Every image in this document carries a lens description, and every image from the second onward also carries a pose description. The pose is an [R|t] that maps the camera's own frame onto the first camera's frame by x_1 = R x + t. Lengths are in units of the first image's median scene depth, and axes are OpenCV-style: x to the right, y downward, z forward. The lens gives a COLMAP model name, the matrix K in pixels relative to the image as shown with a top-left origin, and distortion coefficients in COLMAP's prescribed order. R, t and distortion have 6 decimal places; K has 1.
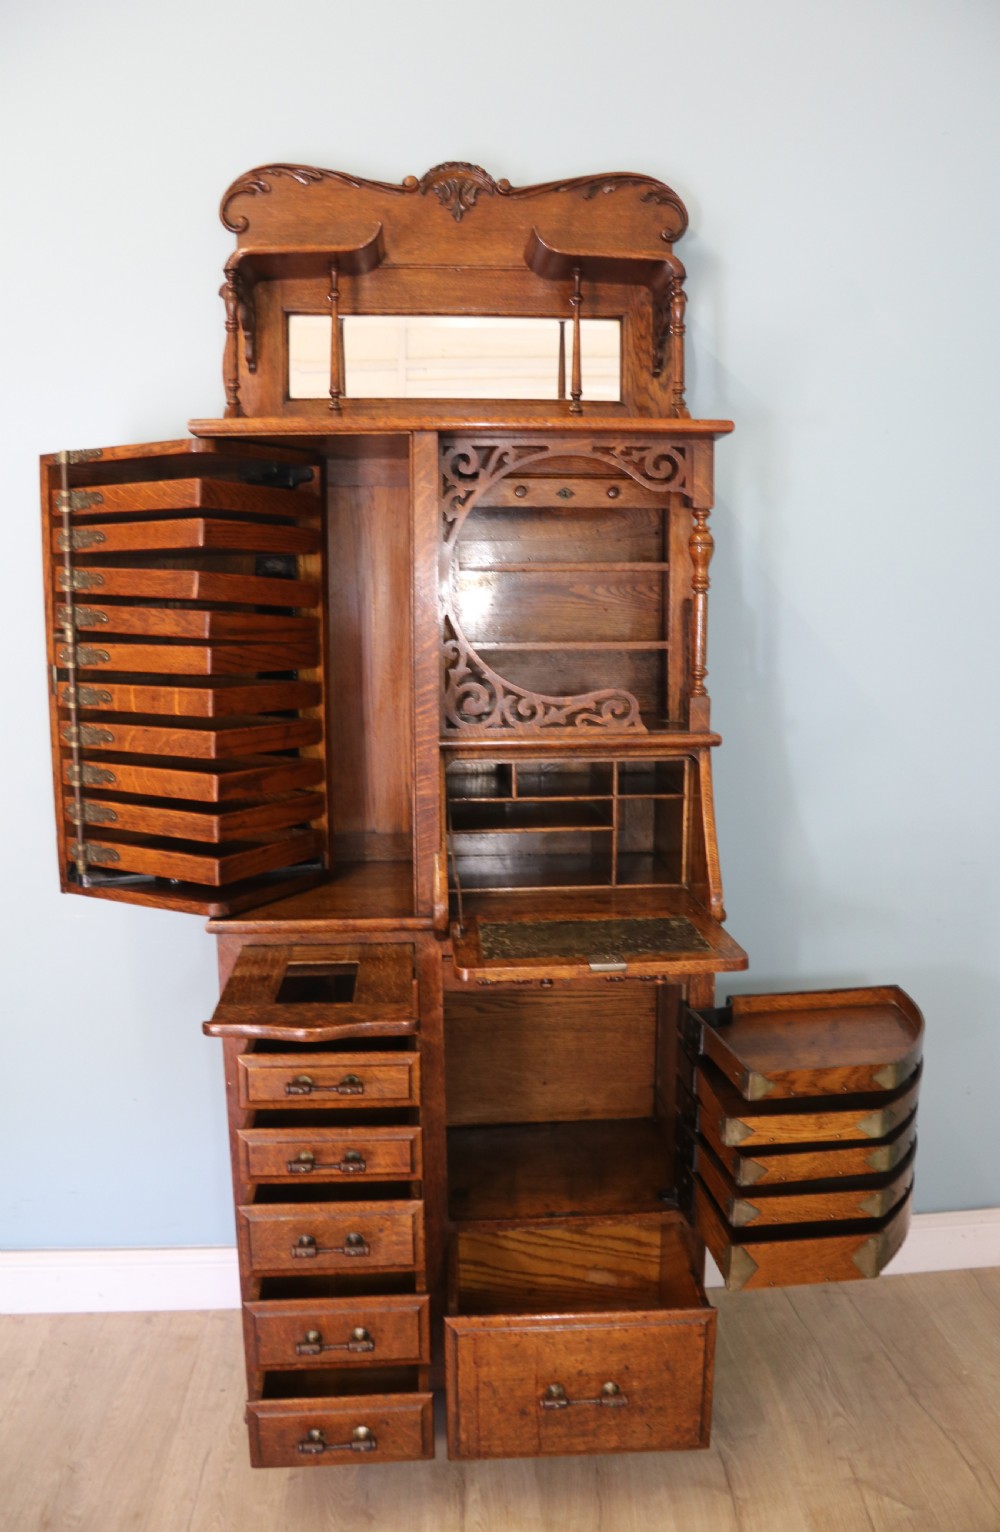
lens RADIAL K [[1177.0, 0, 499.8], [0, 1177.0, 752.7], [0, 0, 1]] dist [-0.188720, 0.115582]
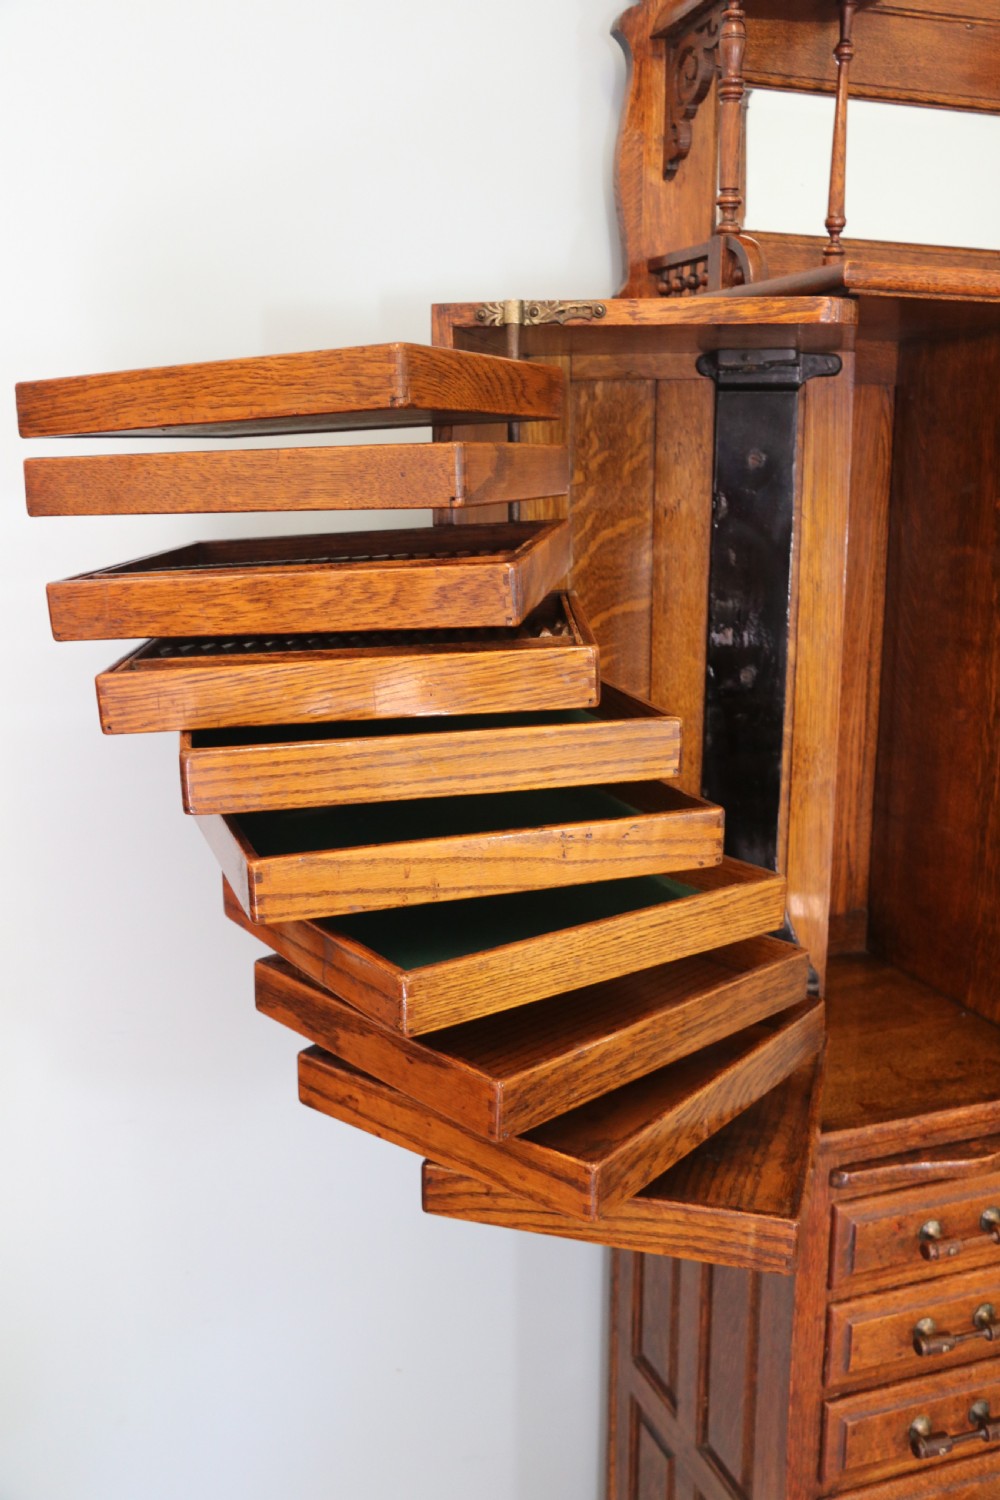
lens RADIAL K [[1369.4, 0, 490.8], [0, 1369.4, 747.2], [0, 0, 1]] dist [-0.134698, 0.204897]
pose [[0.965420, -0.049542, 0.255948, -0.508889], [0.033069, 0.997119, 0.068271, -0.093273], [-0.258593, -0.057446, 0.964277, 0.350928]]
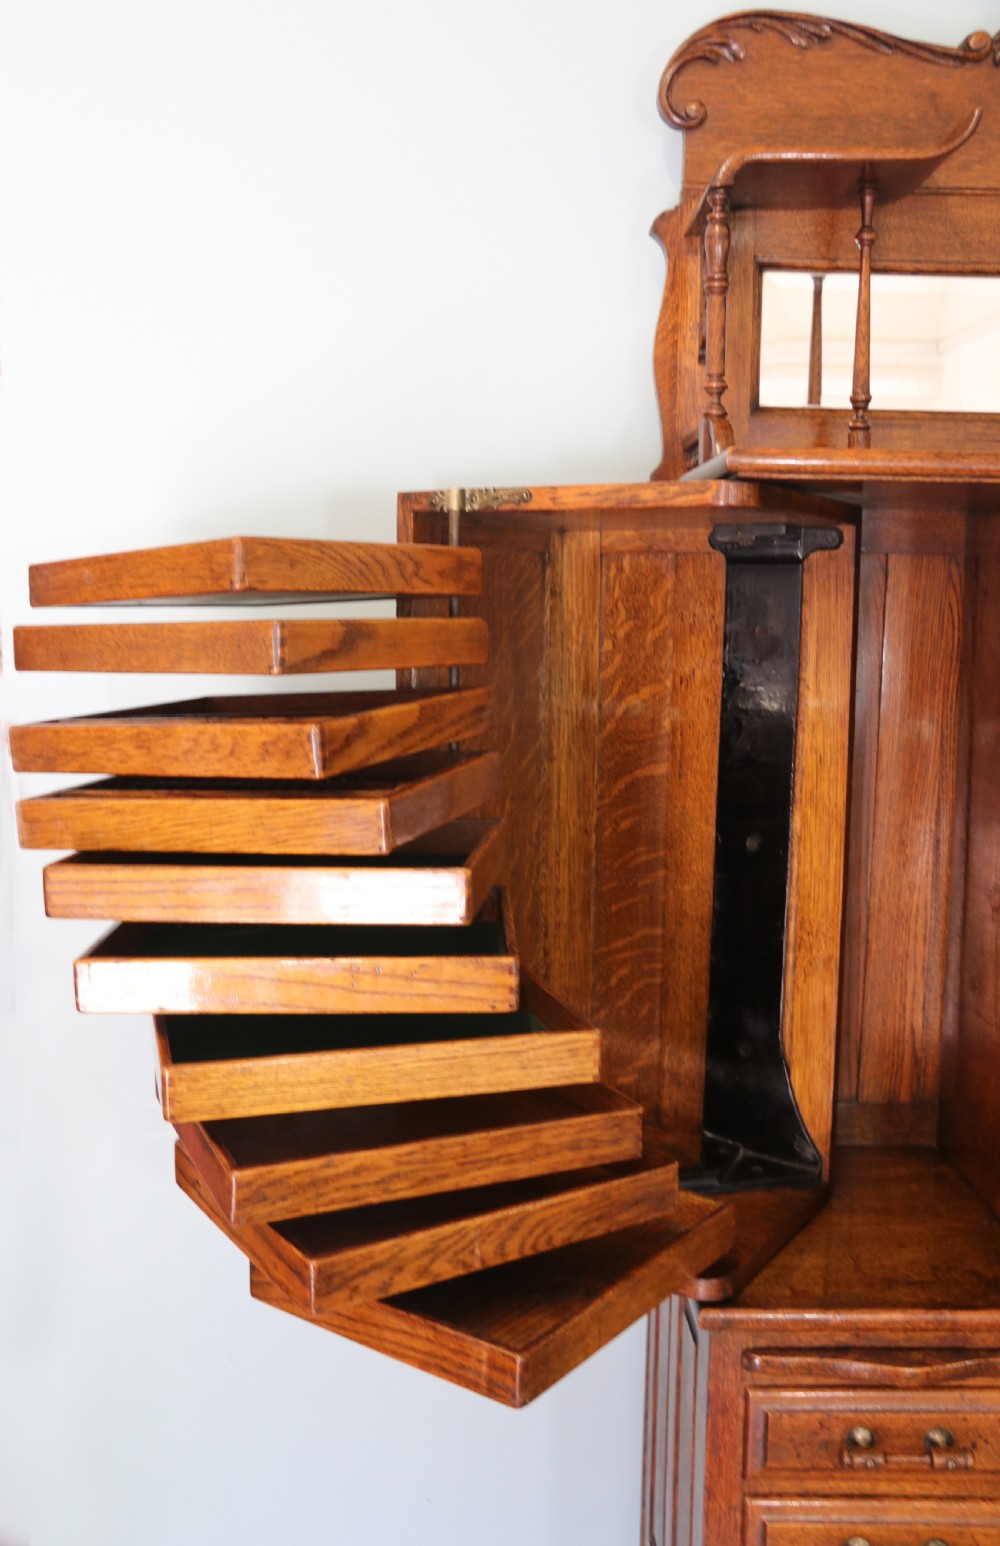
lens RADIAL K [[1413.1, 0, 476.5], [0, 1413.1, 773.0], [0, 0, 1]] dist [-0.127937, 0.196310]
pose [[0.997365, 0.022892, -0.068845, -0.288728], [-0.024754, 0.999347, -0.026307, -0.091762], [0.068198, 0.027942, 0.997280, 0.258082]]
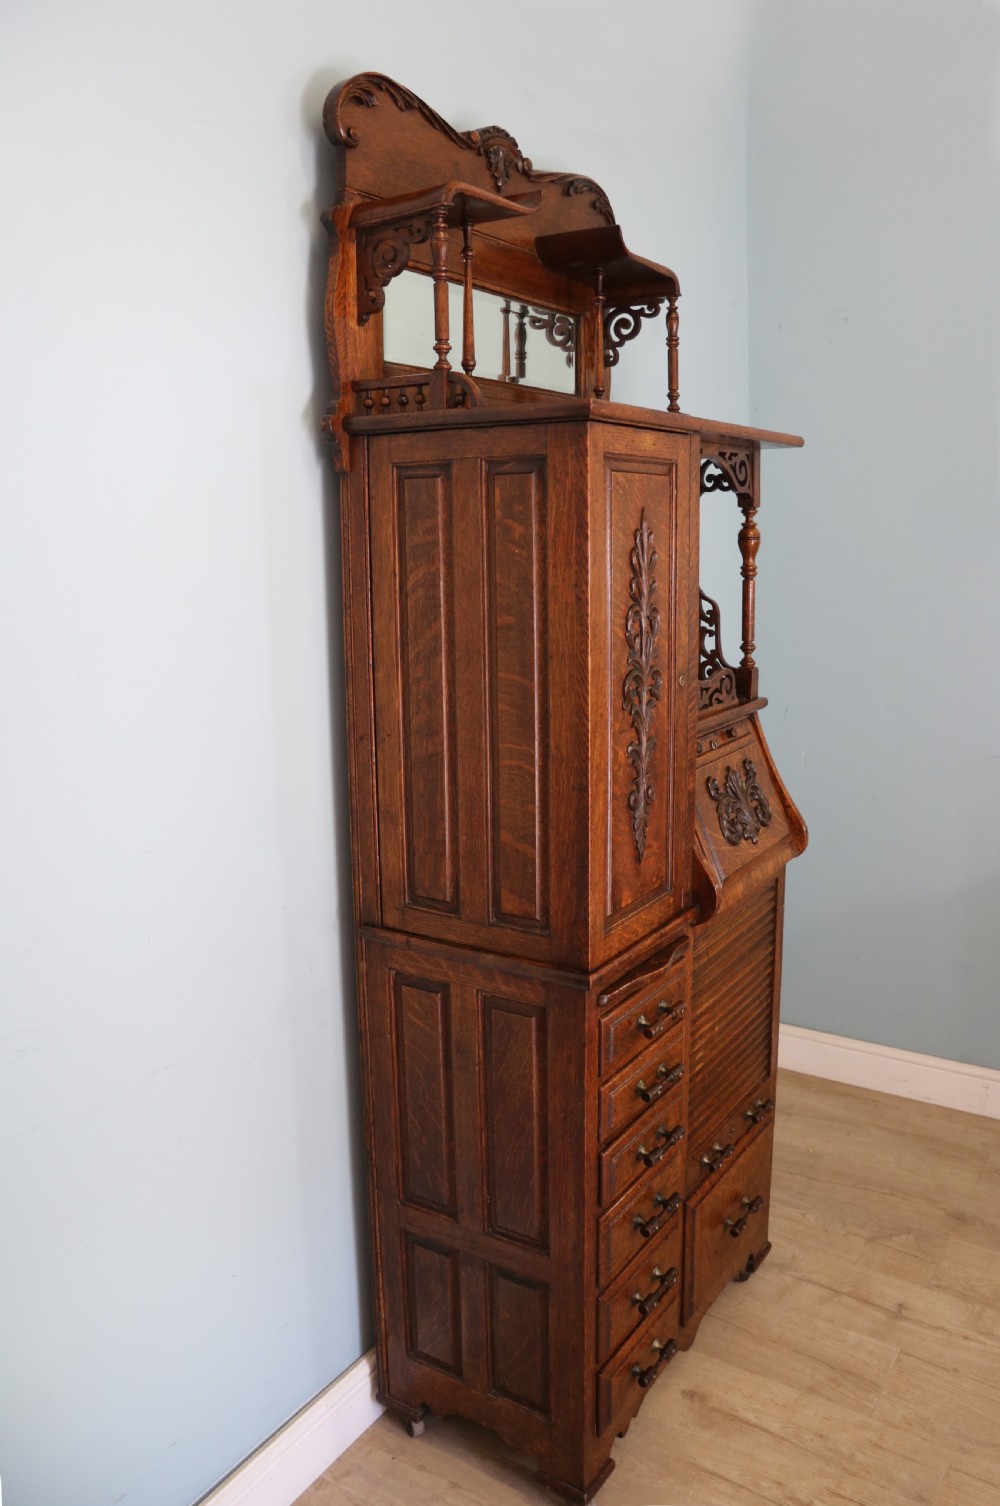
lens RADIAL K [[1168.5, 0, 482.3], [0, 1168.5, 745.6], [0, 0, 1]] dist [-0.185347, 0.113739]
pose [[0.619556, -0.151735, 0.770148, -0.849632], [0.125519, 0.987665, 0.093614, -0.106482], [-0.774852, 0.038669, 0.630959, 0.450482]]
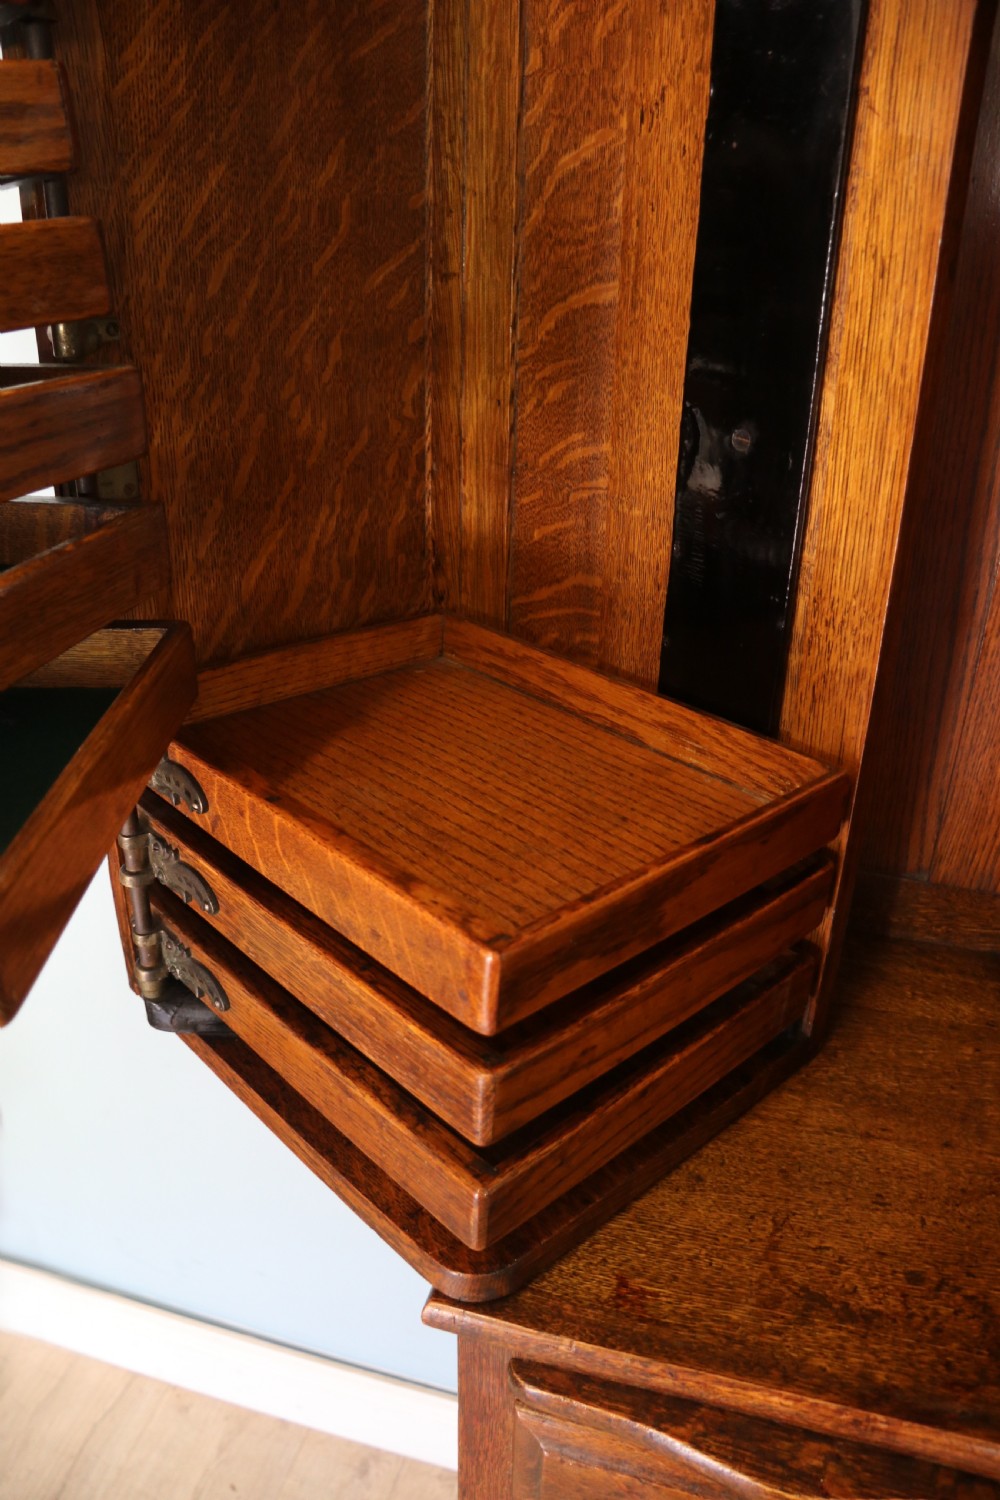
lens RADIAL K [[1123.7, 0, 492.8], [0, 1123.7, 746.5], [0, 0, 1]] dist [-0.186456, 0.115961]
pose [[0.946224, 0.157806, -0.282413, -0.160273], [-0.064048, 0.947061, 0.314601, -0.088419], [0.317109, -0.279595, 0.906239, 0.692614]]
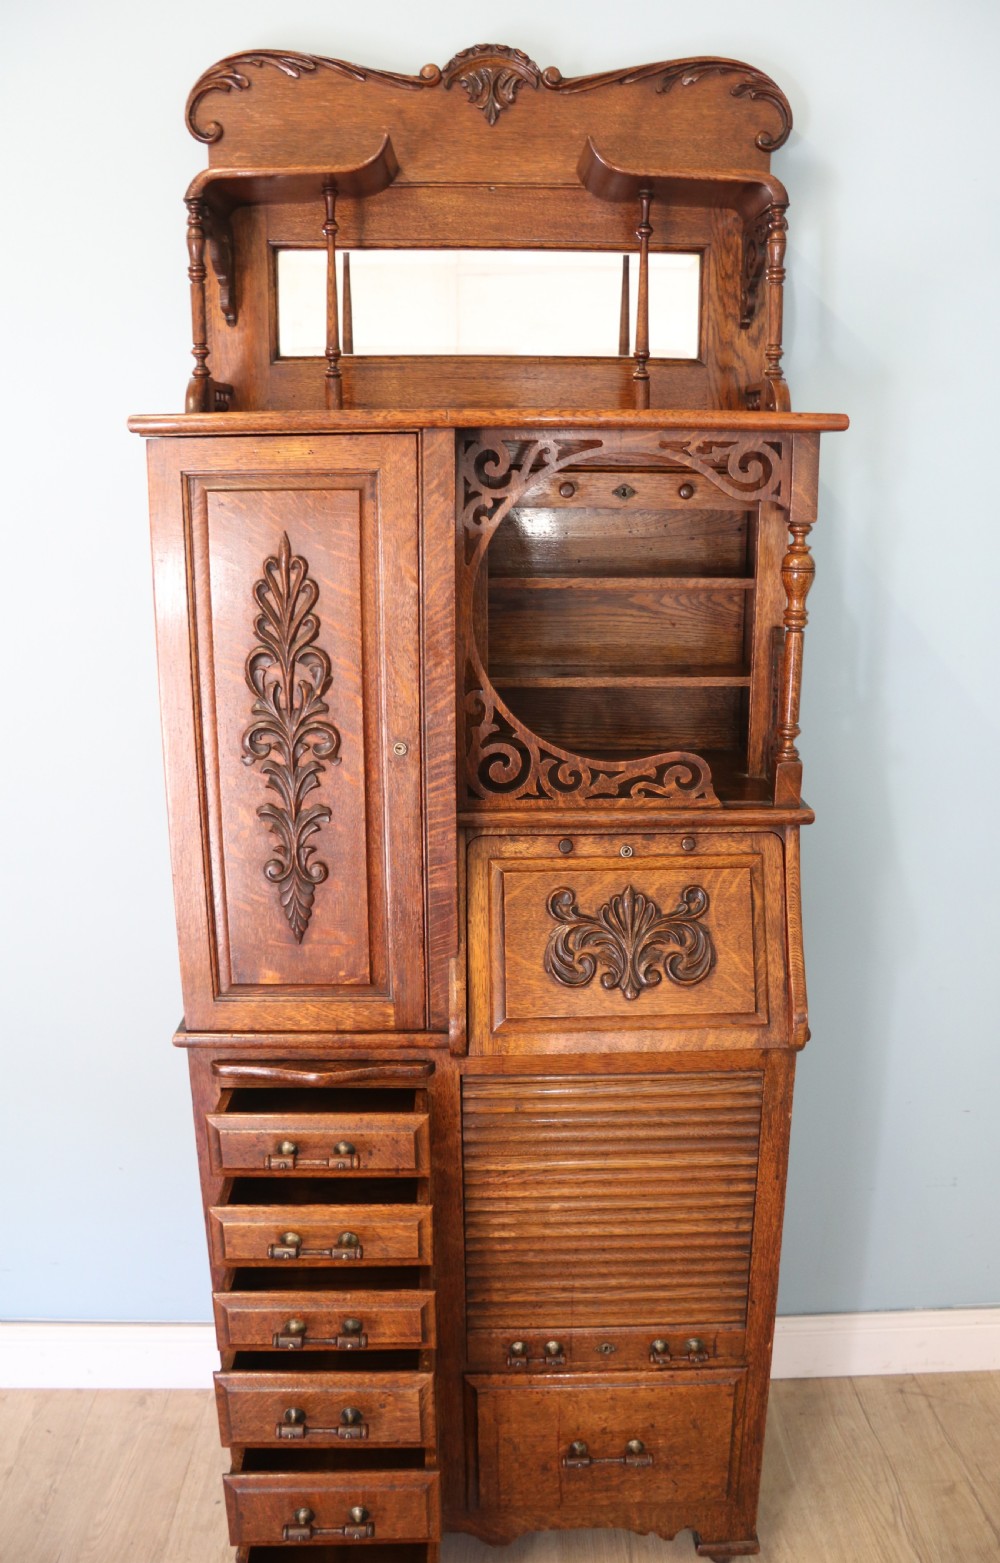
lens RADIAL K [[1215.5, 0, 513.4], [0, 1215.5, 767.0], [0, 0, 1]] dist [-0.194275, 0.123755]
pose [[0.998950, 0.016264, -0.042830, 0.018785], [-0.011398, 0.993698, 0.111508, -0.124393], [0.044373, -0.110903, 0.992840, 0.173750]]
